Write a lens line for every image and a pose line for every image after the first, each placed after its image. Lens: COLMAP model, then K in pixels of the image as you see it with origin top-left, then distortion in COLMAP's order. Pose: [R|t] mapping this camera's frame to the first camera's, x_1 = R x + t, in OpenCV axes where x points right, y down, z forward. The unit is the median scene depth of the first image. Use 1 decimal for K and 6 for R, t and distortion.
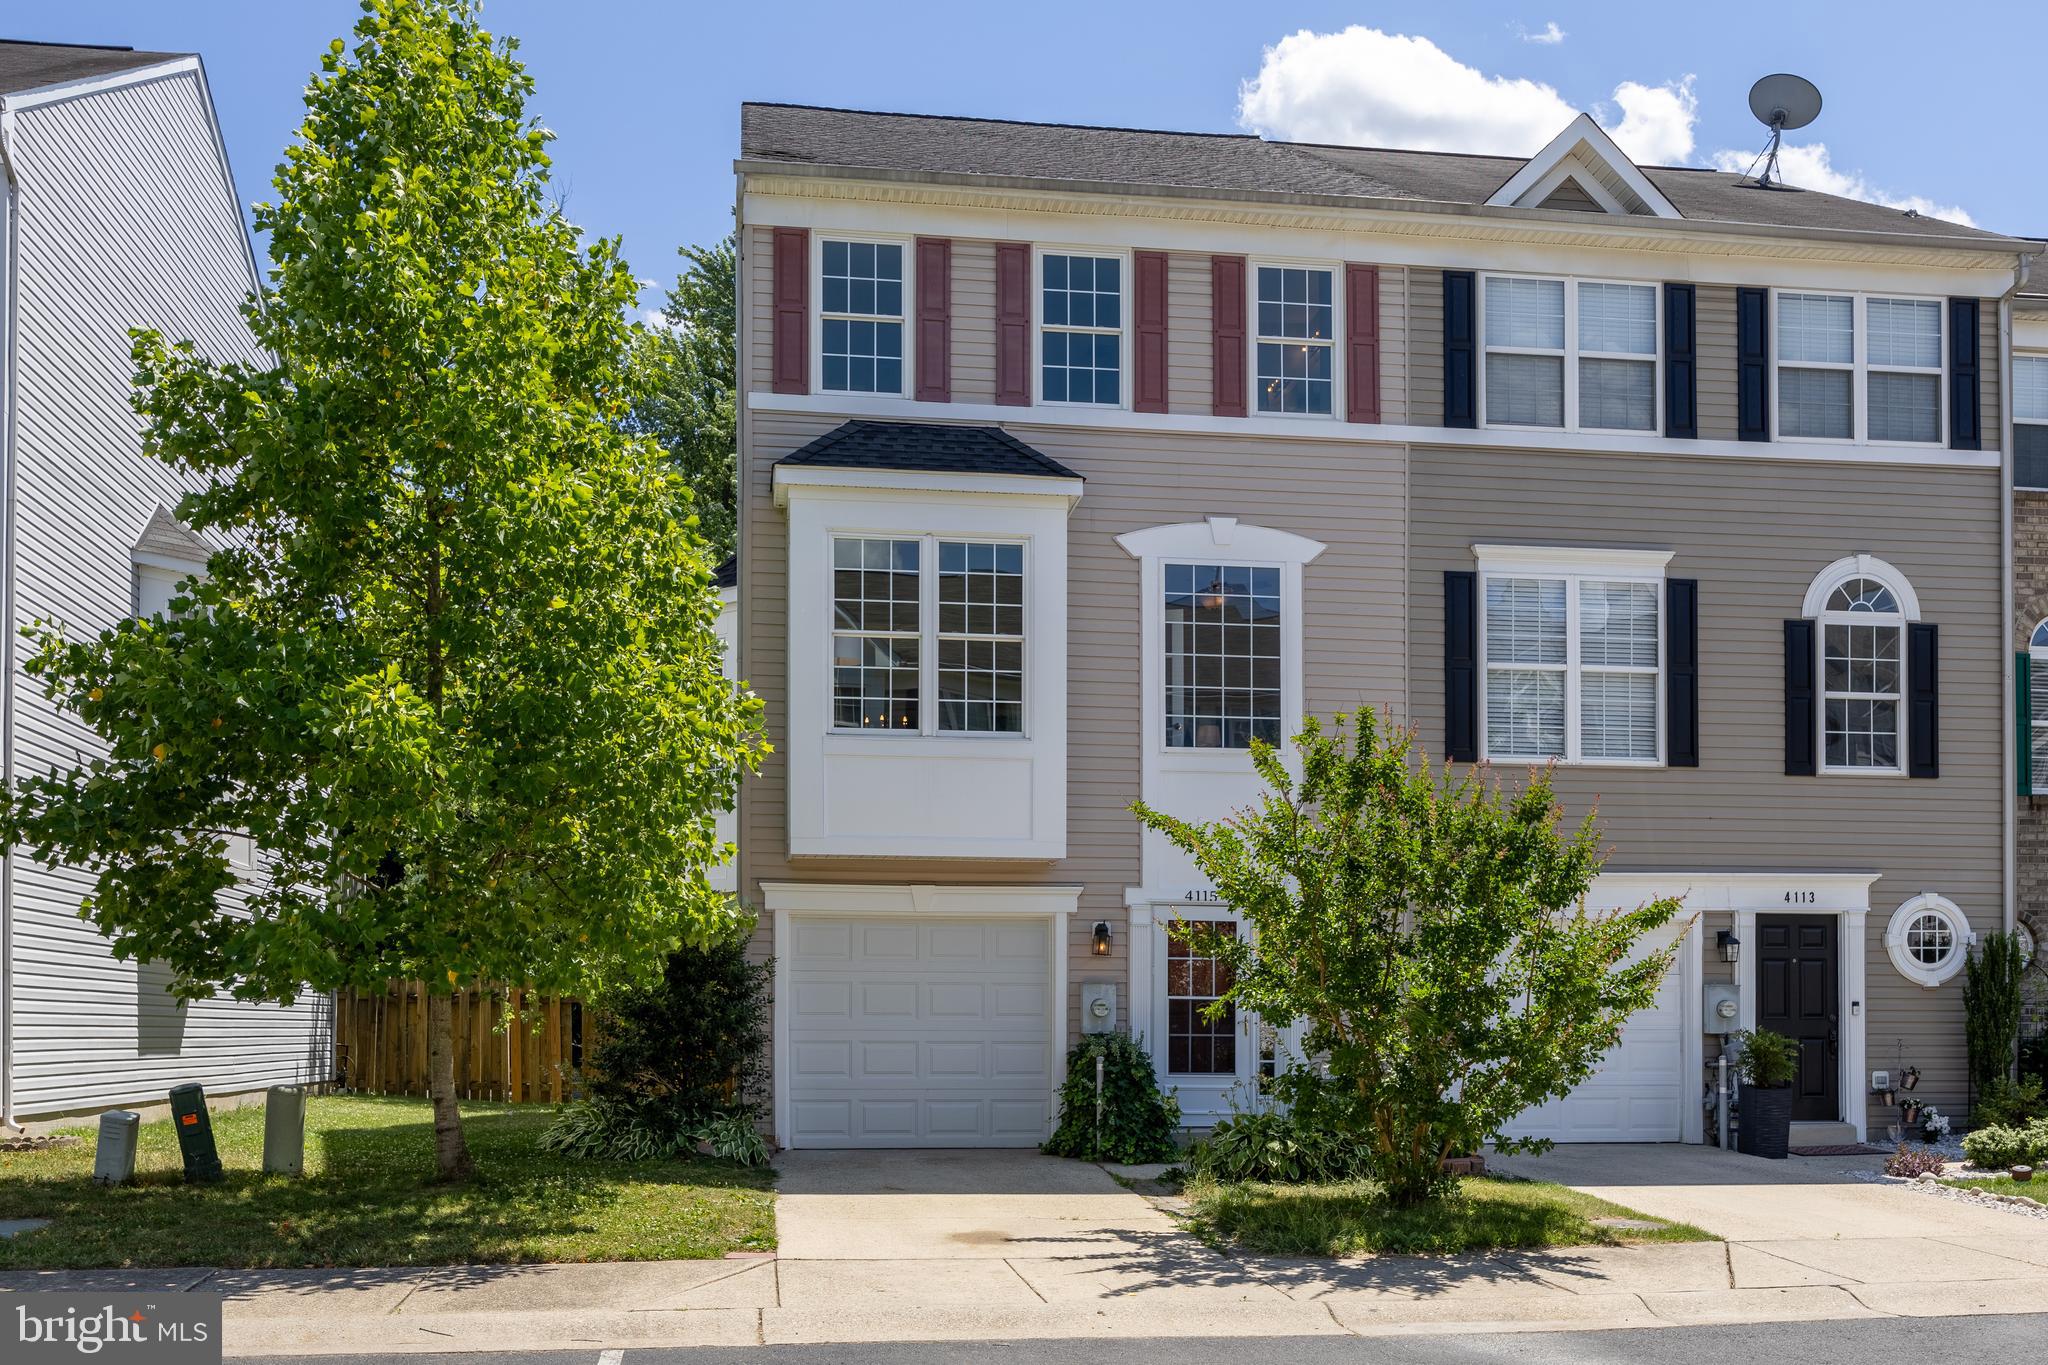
lens RADIAL K [[1815.7, 0, 1023.9], [0, 1815.7, 663.9], [0, 0, 1]] dist [0.002277, -0.002329]
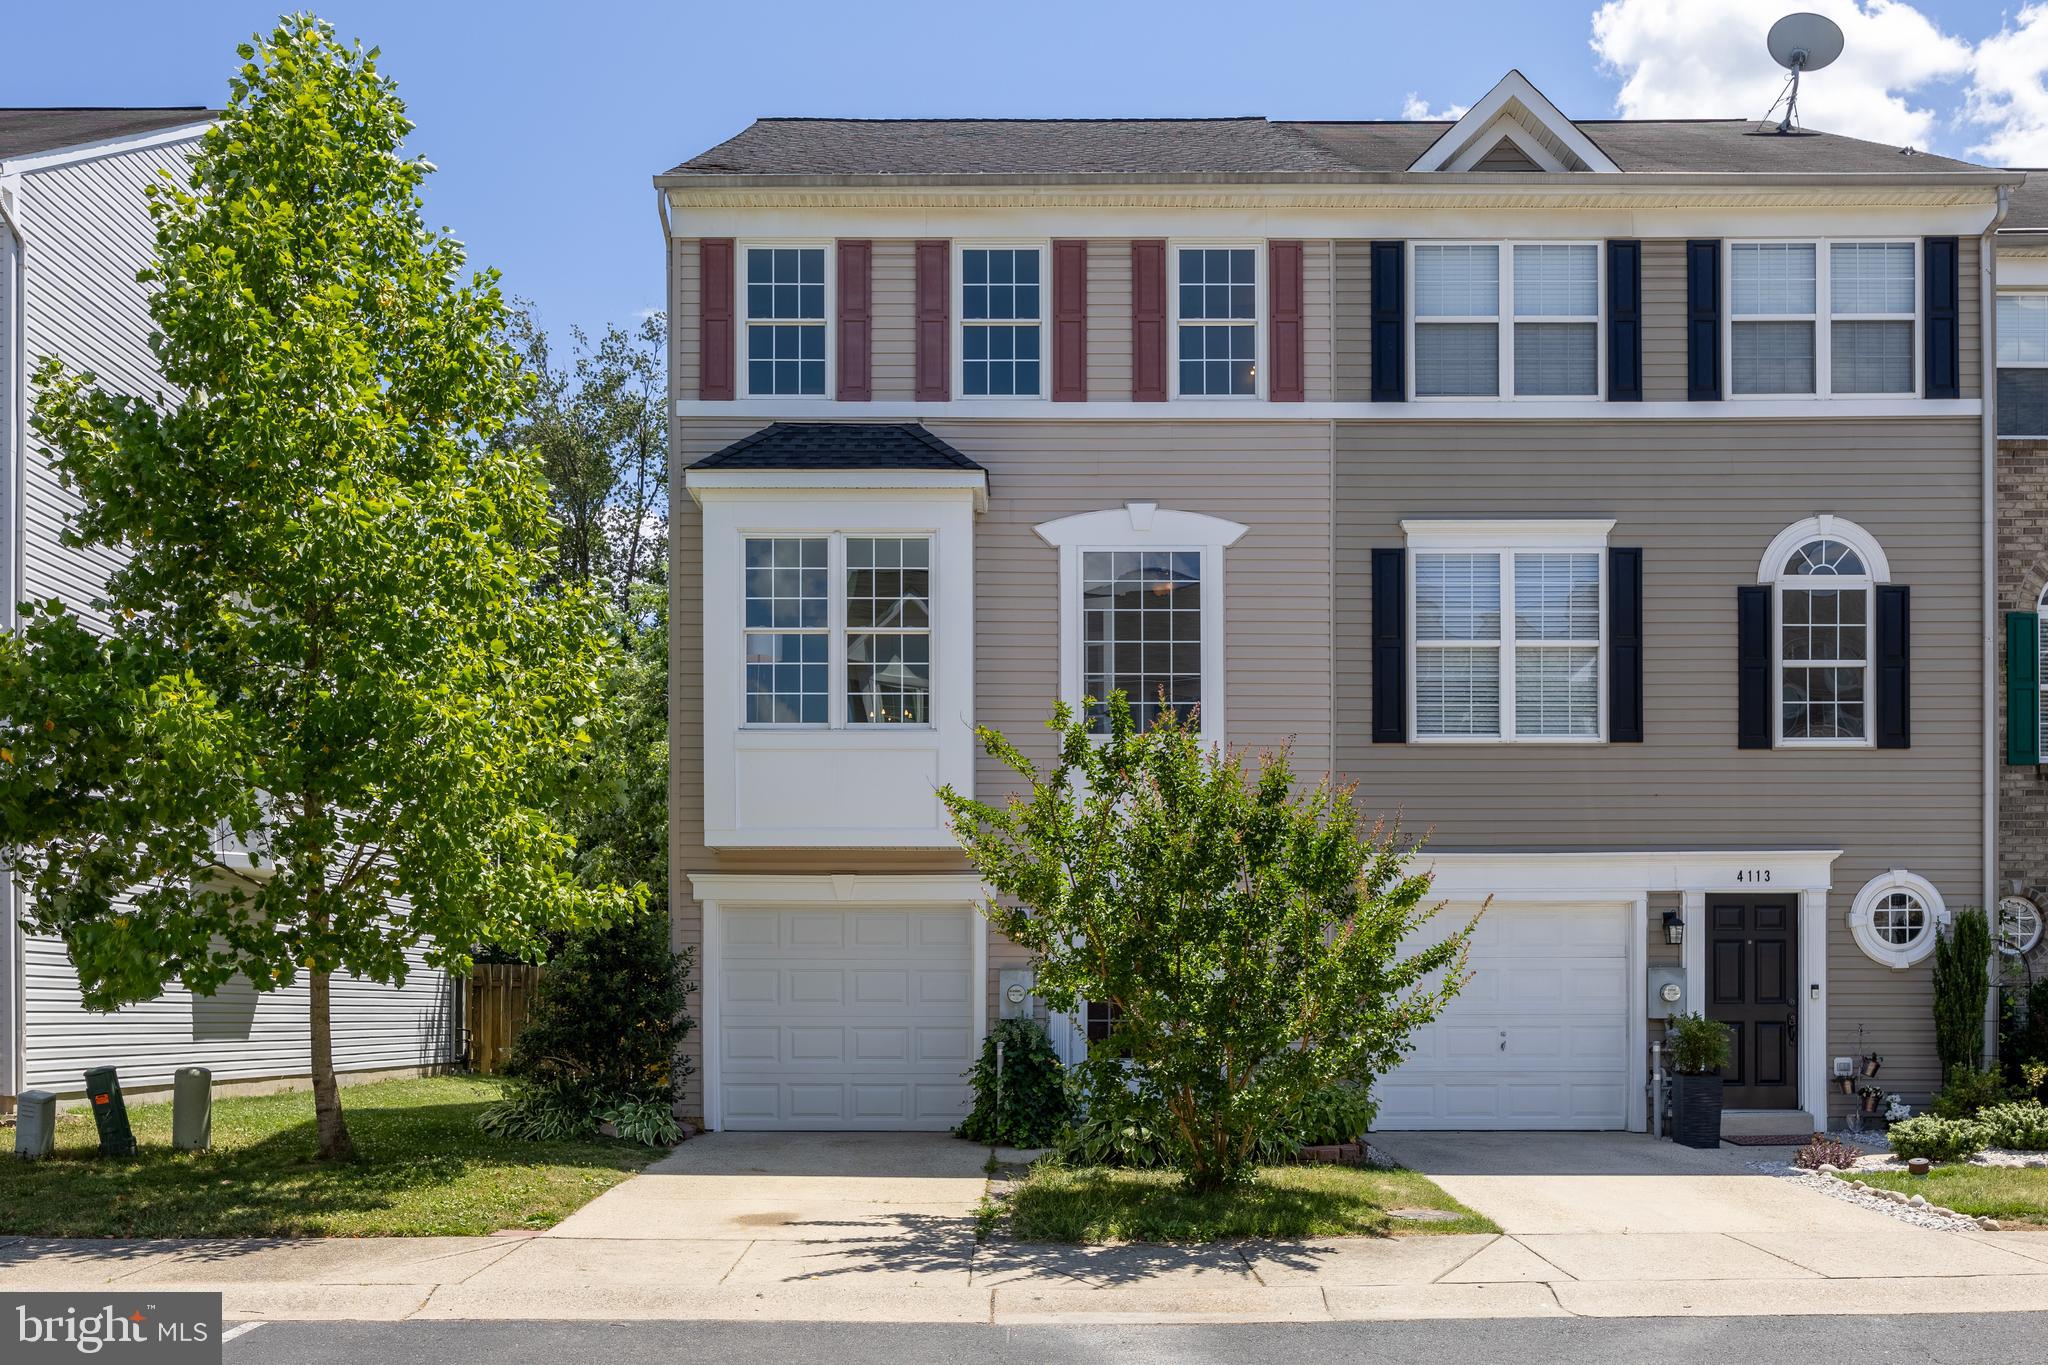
lens RADIAL K [[1773.0, 0, 1024.0], [0, 1773.0, 682.5], [0, 0, 1]] dist [0.000681, 0.000409]
pose [[0.990294, -0.026893, -0.136358, 0.174244], [0.028855, 0.999506, 0.012438, 0.003836], [0.135957, -0.016252, 0.990581, 0.024031]]
